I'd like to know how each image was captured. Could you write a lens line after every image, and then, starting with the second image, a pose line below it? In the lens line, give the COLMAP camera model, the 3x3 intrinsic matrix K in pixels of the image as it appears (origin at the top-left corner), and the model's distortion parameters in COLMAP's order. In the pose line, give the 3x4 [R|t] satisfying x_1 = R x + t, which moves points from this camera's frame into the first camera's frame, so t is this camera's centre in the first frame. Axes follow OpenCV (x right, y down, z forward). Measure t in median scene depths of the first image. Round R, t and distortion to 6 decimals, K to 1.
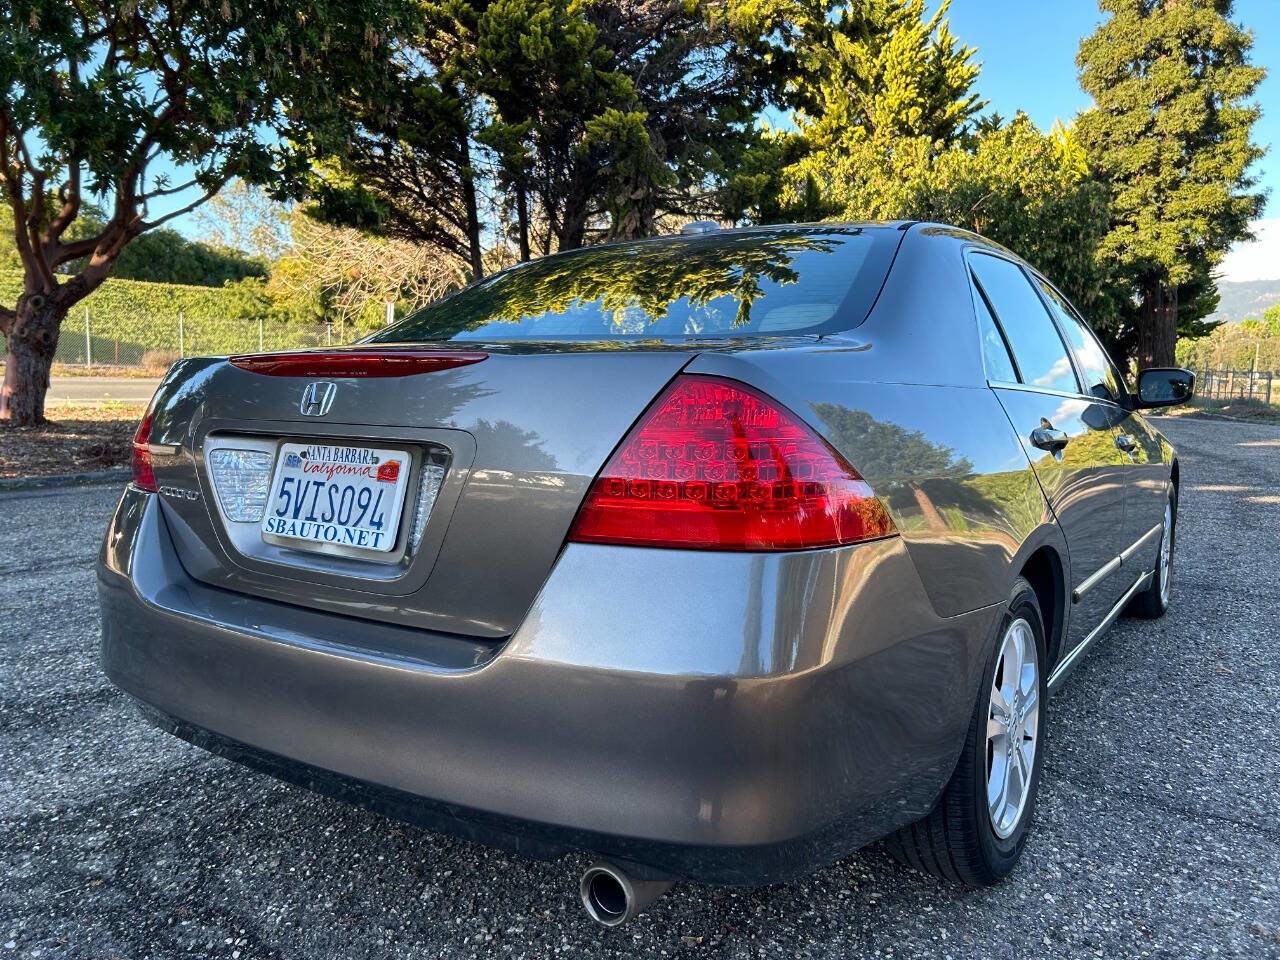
lens RADIAL K [[953.7, 0, 640.0], [0, 953.7, 480.0], [0, 0, 1]] dist [0.078166, -0.090723]
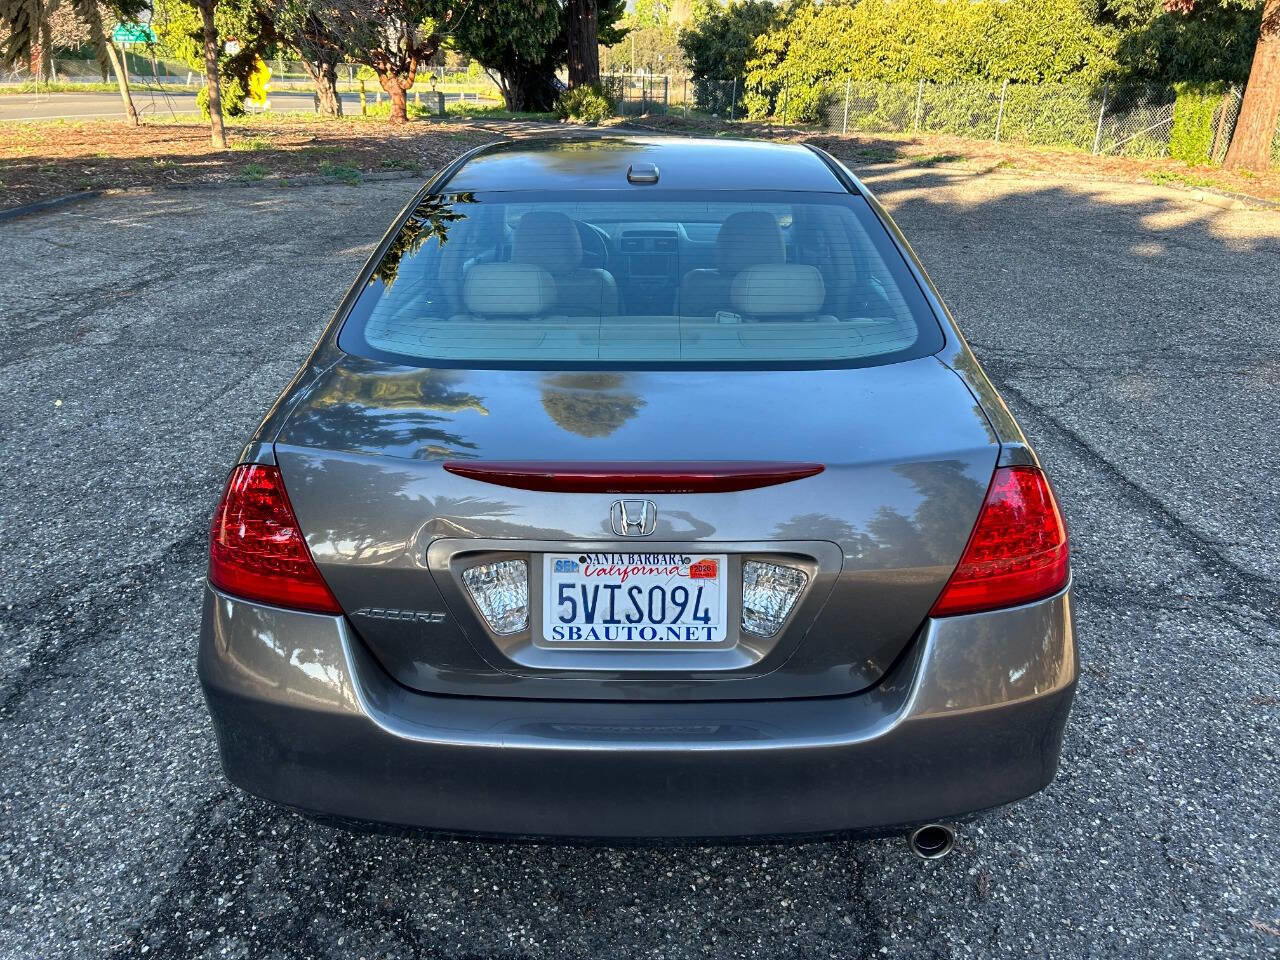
lens RADIAL K [[964.8, 0, 639.2], [0, 964.8, 464.2], [0, 0, 1]] dist [0.049485, -0.057652]
pose [[0.840436, -0.208378, 0.500245, -0.643008], [0.061538, 0.953842, 0.293938, -0.338744], [-0.538405, -0.216252, 0.814466, 0.146001]]
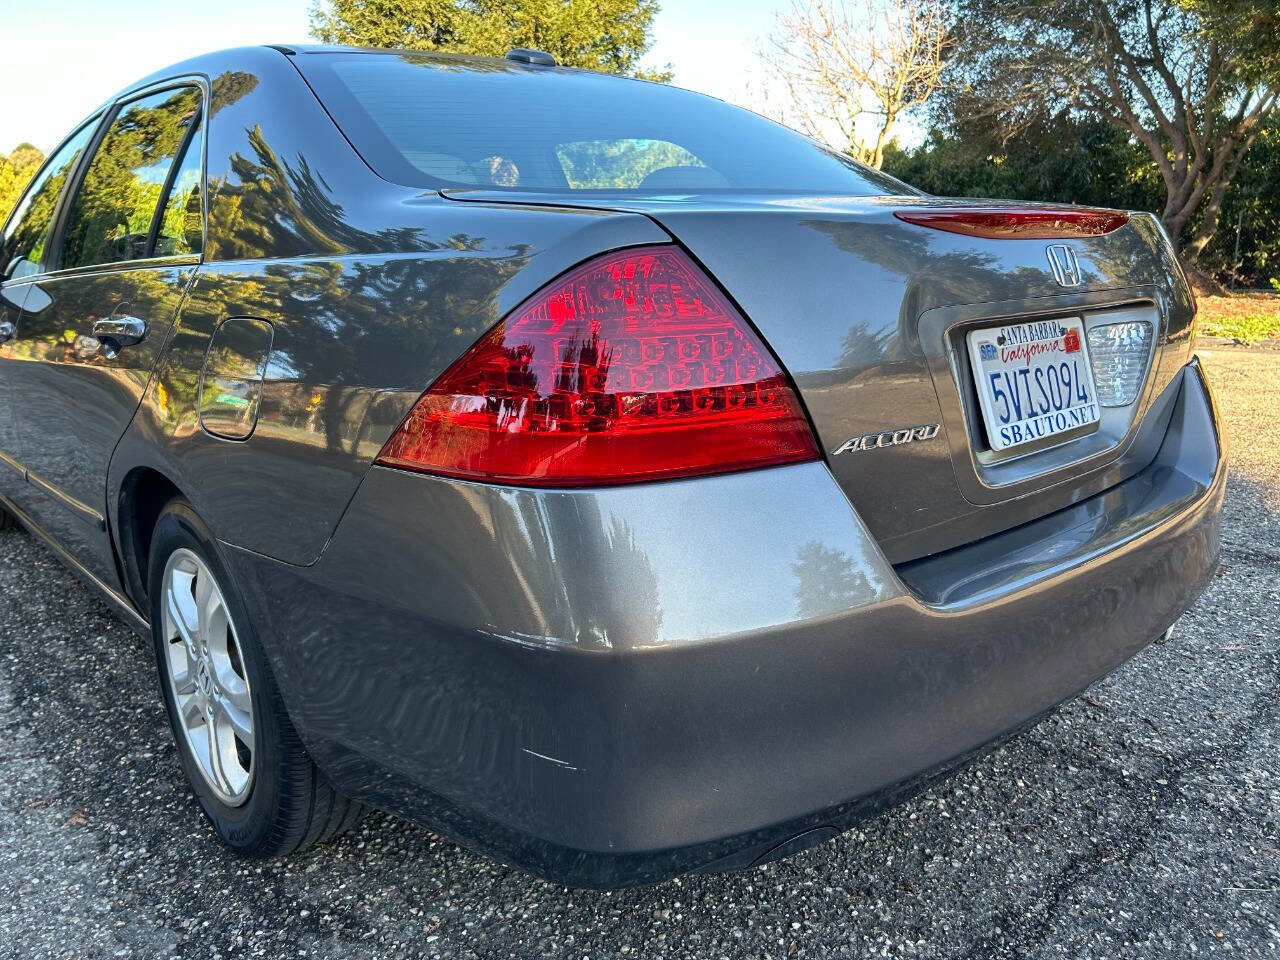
lens RADIAL K [[959.0, 0, 639.5], [0, 959.0, 477.9], [0, 0, 1]] dist [0.052463, -0.059300]
pose [[0.261778, -0.236667, 0.935661, -0.982023], [0.119768, 0.969940, 0.211829, -0.098816], [-0.957668, 0.056610, 0.282254, 0.879731]]
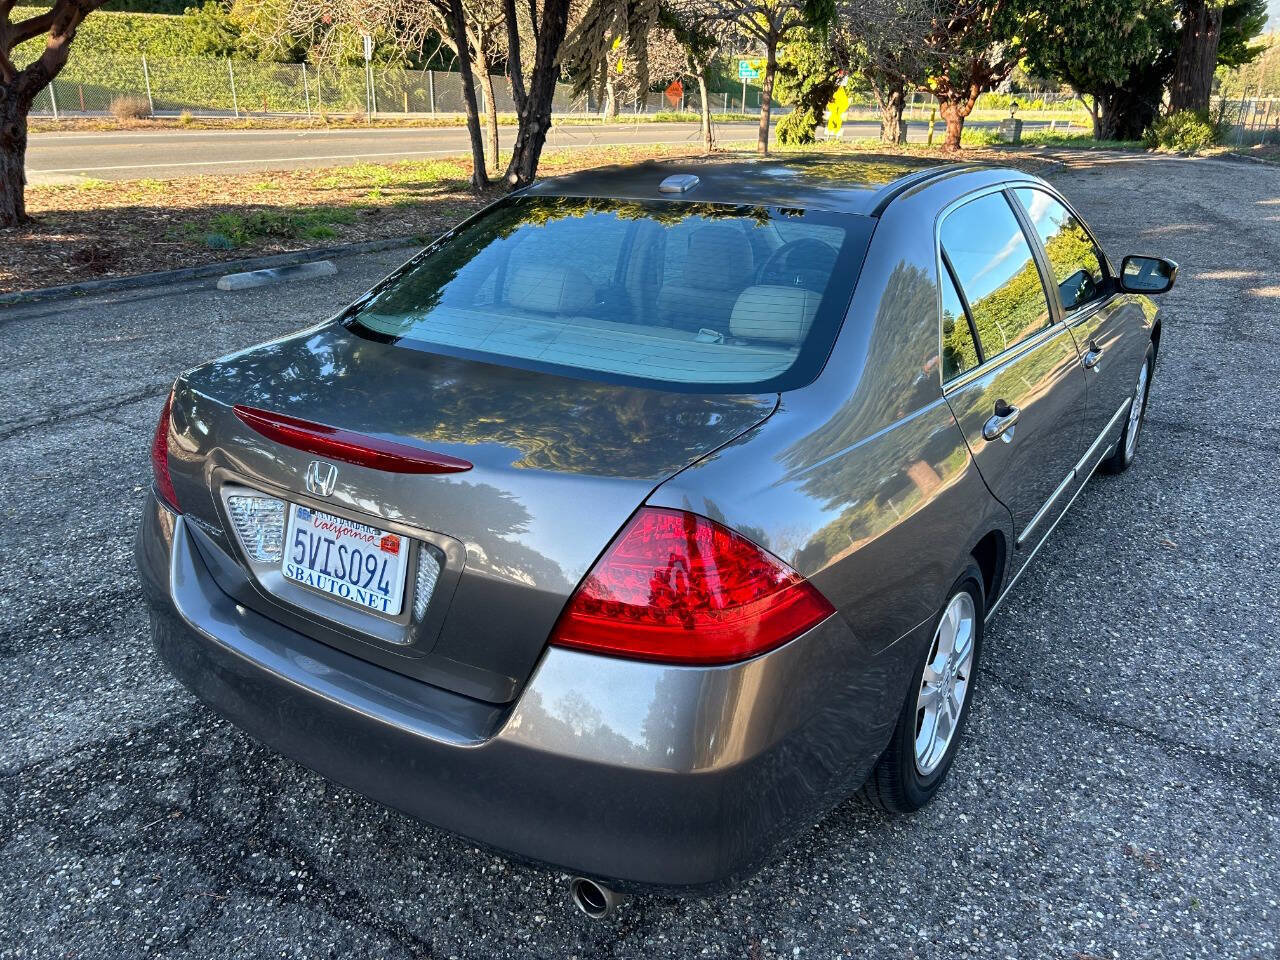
lens RADIAL K [[959.0, 0, 639.5], [0, 959.0, 477.9], [0, 0, 1]] dist [0.052463, -0.059300]
pose [[0.999890, -0.013372, -0.006480, 0.029918], [0.014600, 0.965209, 0.261071, -0.288610], [0.002764, -0.261137, 0.965298, -0.054750]]
